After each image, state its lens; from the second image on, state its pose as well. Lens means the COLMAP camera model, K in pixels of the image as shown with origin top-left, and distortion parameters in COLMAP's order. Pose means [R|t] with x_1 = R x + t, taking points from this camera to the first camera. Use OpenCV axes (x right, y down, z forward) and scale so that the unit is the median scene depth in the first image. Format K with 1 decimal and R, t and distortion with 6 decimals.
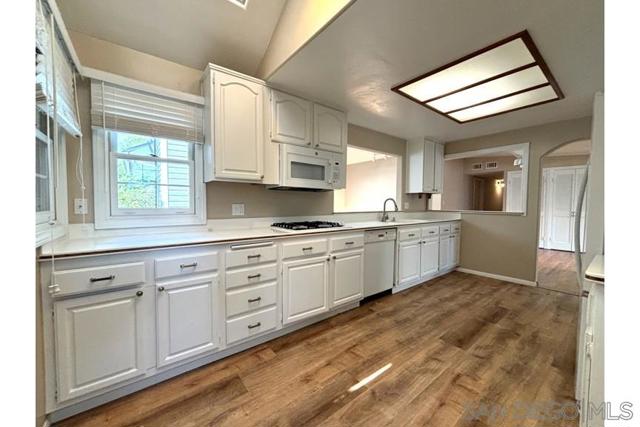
lens RADIAL K [[232.9, 0, 319.8], [0, 232.9, 212.2], [0, 0, 1]] dist [-0.000360, -0.000032]
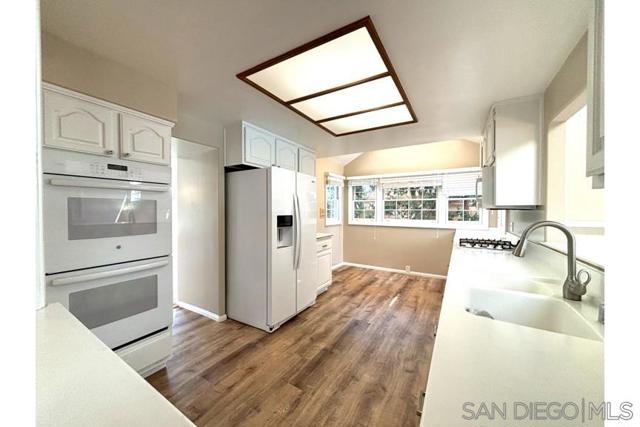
lens RADIAL K [[232.9, 0, 319.6], [0, 232.9, 212.7], [0, 0, 1]] dist [-0.000360, -0.000032]
pose [[-0.932097, 0.000850, -0.362209, 1.248105], [-0.014771, 0.999076, 0.040356, -0.129427], [0.361908, 0.042966, -0.931223, 2.079361]]
